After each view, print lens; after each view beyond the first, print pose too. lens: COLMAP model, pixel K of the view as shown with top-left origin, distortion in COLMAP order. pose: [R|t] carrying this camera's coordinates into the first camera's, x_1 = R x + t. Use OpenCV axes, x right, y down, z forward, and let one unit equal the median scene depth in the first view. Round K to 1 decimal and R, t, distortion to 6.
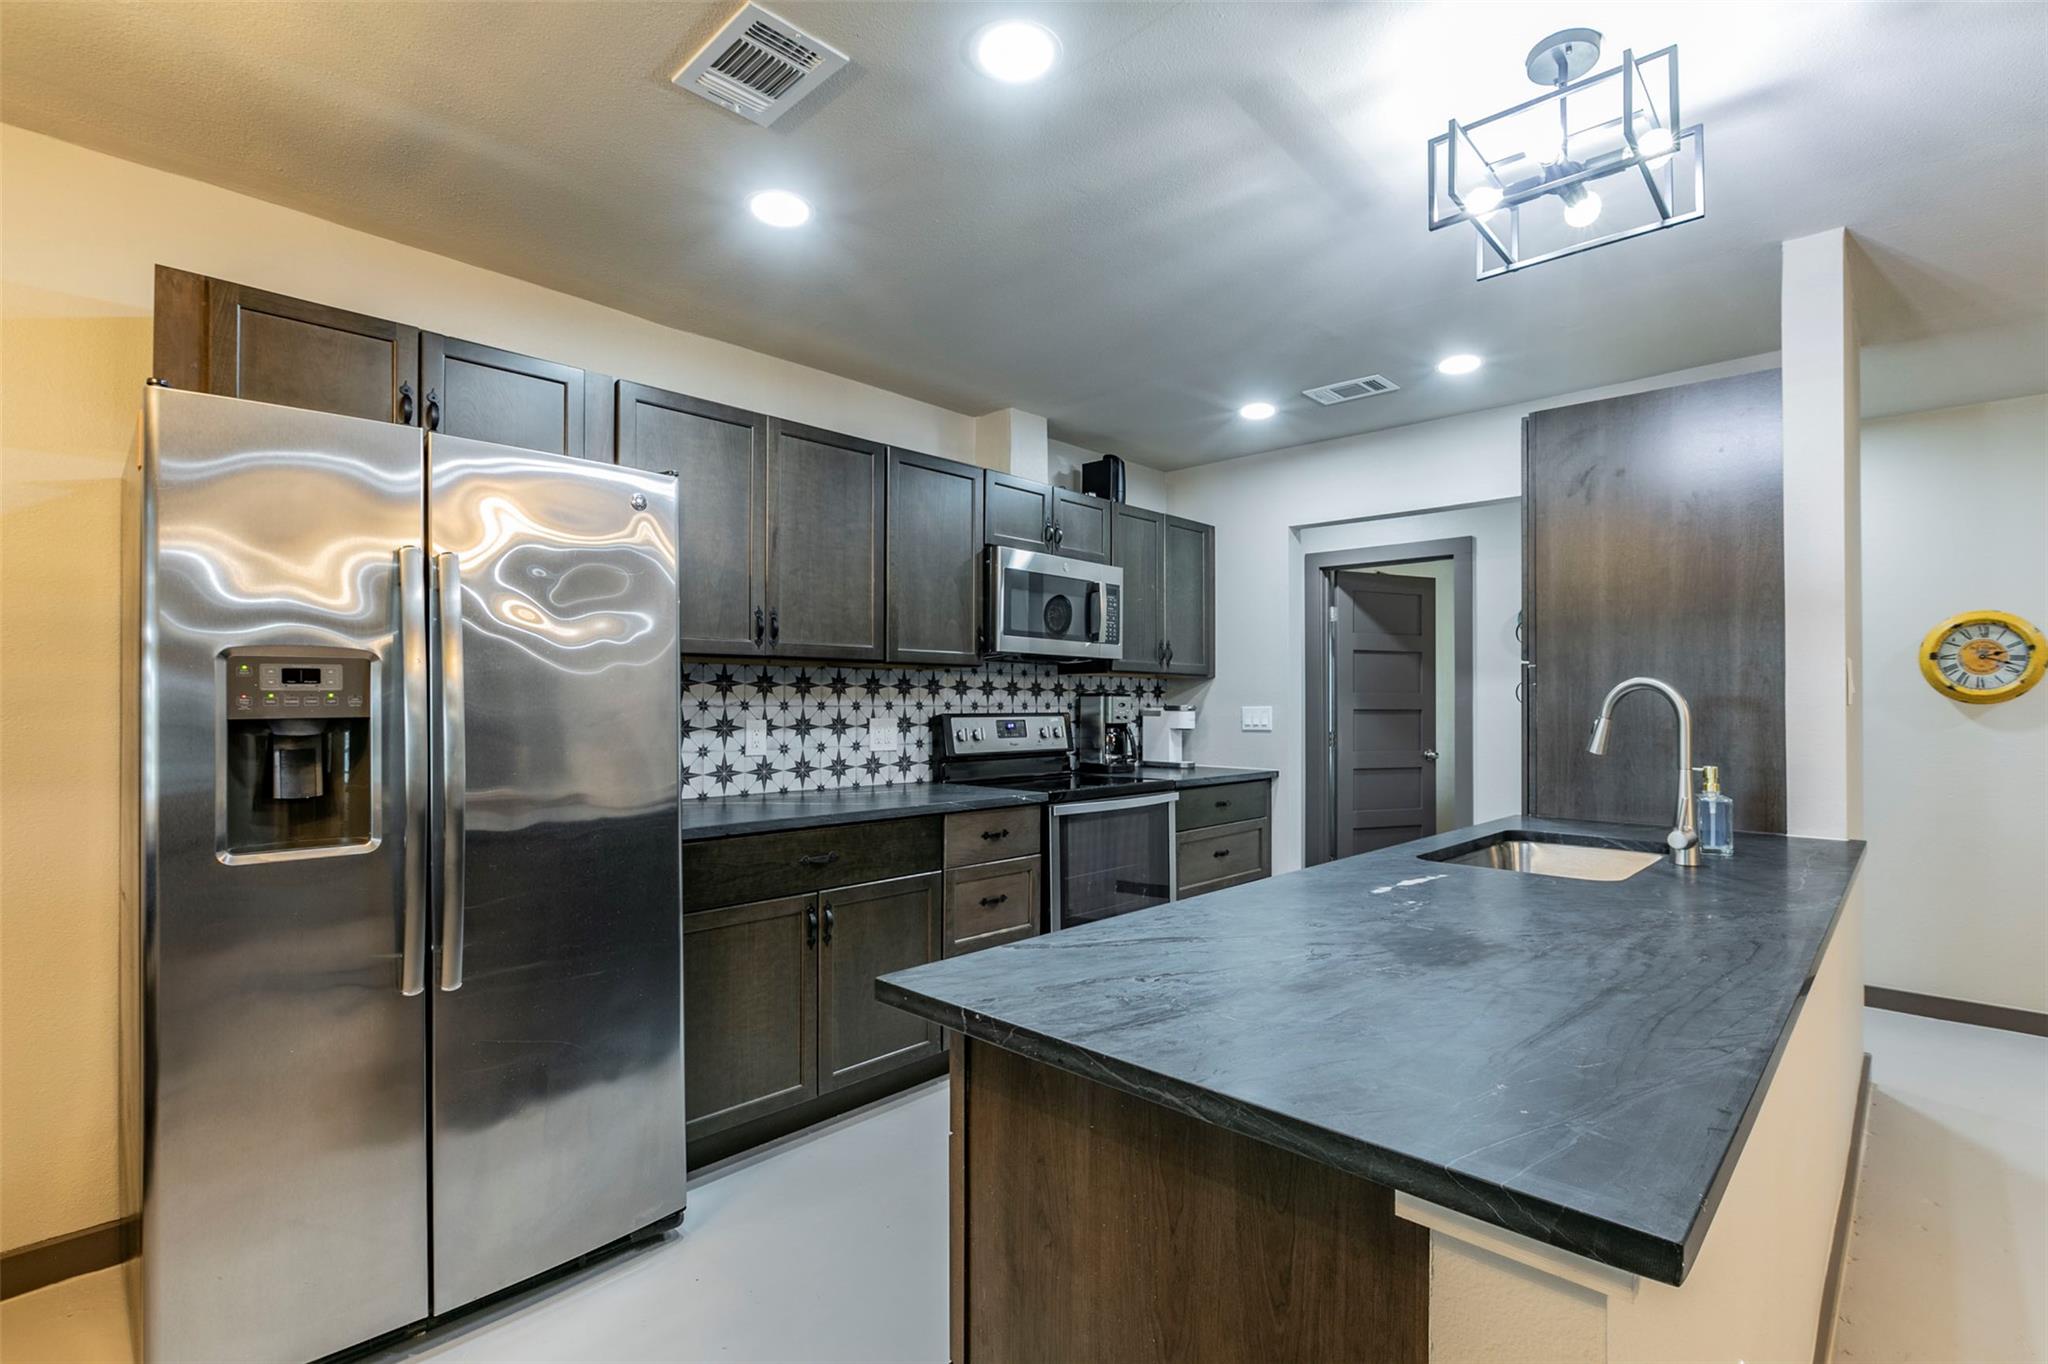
lens RADIAL K [[955.7, 0, 1062.2], [0, 955.7, 689.2], [0, 0, 1]] dist [0.002335, 0.001216]
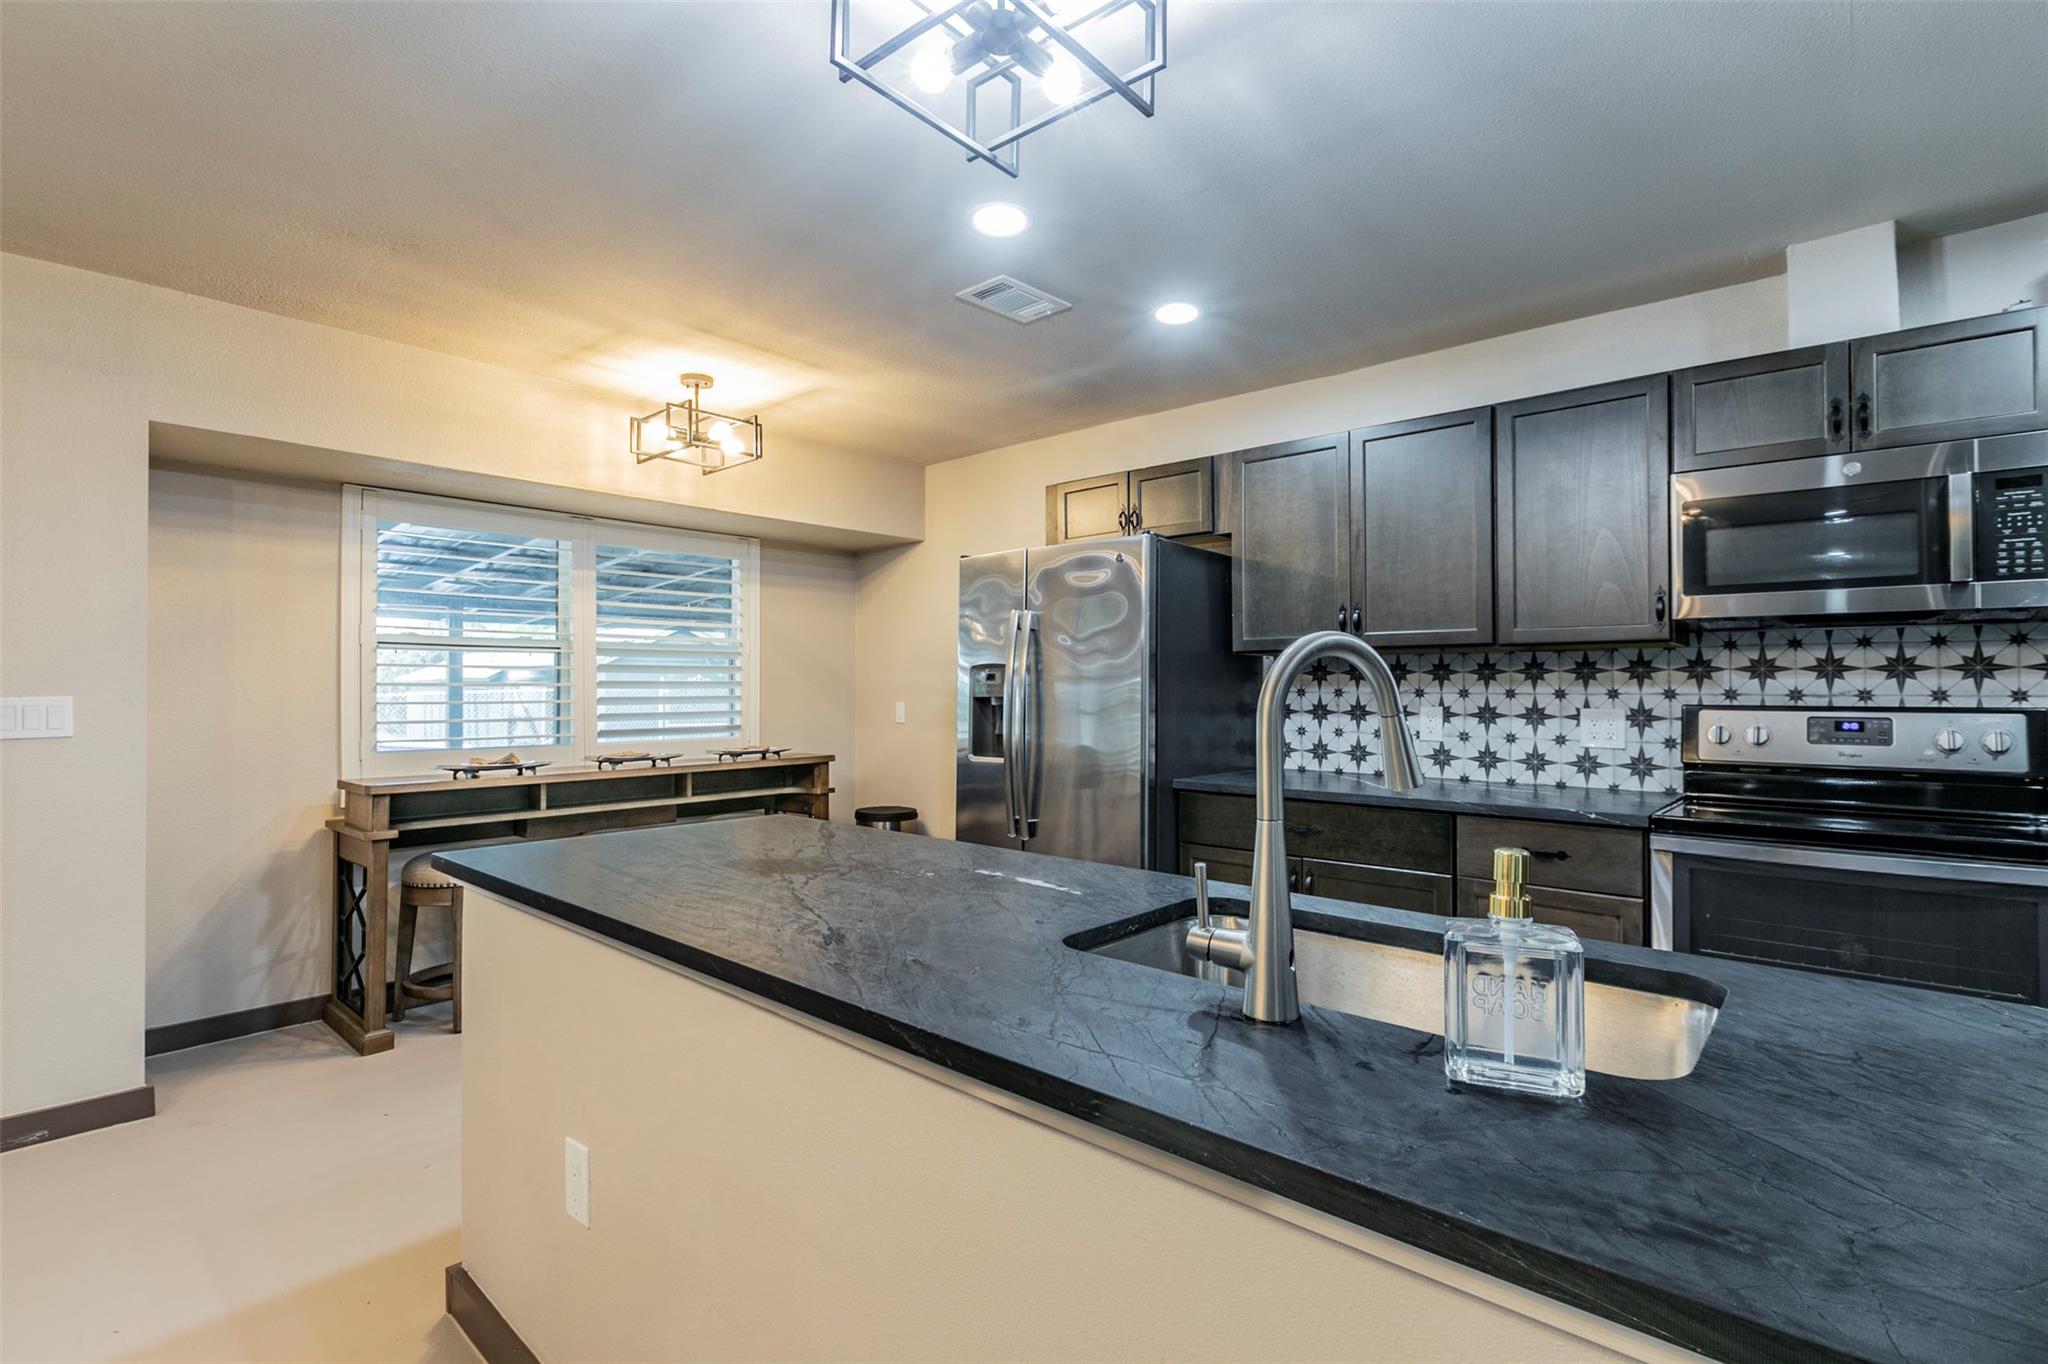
lens RADIAL K [[955.7, 0, 1035.9], [0, 955.7, 678.9], [0, 0, 1]] dist [0.002335, 0.001216]
pose [[0.040036, -0.013043, -0.999113, 0.653981], [0.014541, 0.999817, -0.012470, 0.007924], [0.999092, -0.014029, 0.040218, 0.494351]]
